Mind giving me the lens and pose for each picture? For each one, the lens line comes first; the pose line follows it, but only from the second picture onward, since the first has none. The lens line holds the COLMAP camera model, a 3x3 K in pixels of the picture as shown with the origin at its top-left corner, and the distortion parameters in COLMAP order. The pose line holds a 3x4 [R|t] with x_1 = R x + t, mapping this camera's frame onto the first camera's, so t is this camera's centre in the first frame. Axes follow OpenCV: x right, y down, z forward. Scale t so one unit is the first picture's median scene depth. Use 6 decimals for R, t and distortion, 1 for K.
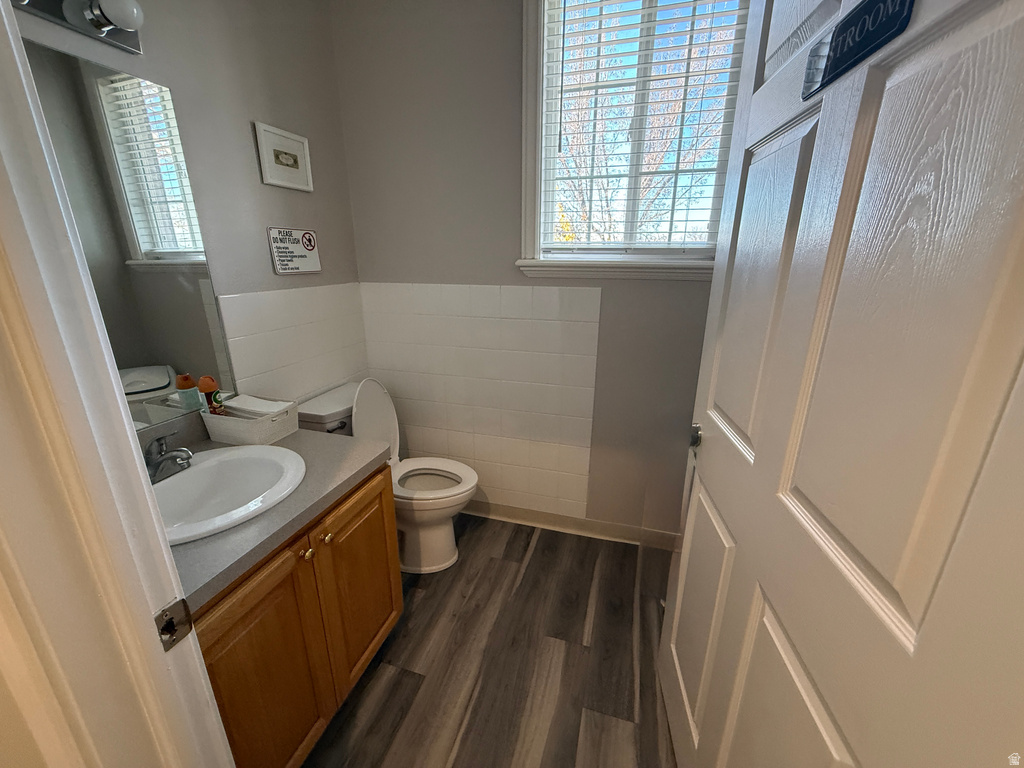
lens RADIAL K [[409.0, 0, 512.0], [0, 409.0, 384.0], [0, 0, 1]] dist [-0.000596, -0.000014]
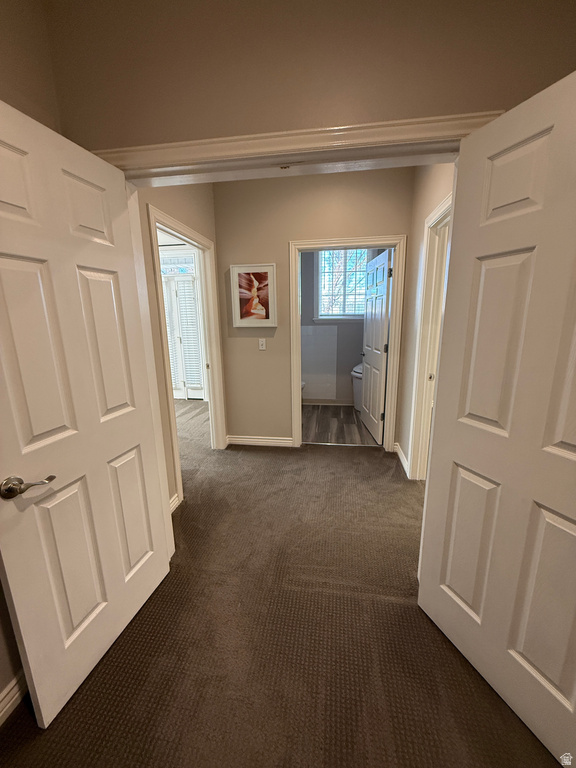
lens RADIAL K [[306.7, 0, 288.0], [0, 306.7, 384.0], [0, 0, 1]] dist [-0.000596, -0.000014]
pose [[0.988354, -0.050271, 0.143628, -0.650403], [0.063312, 0.994131, -0.087721, 0.506458], [-0.138375, 0.095793, 0.985736, -1.617353]]
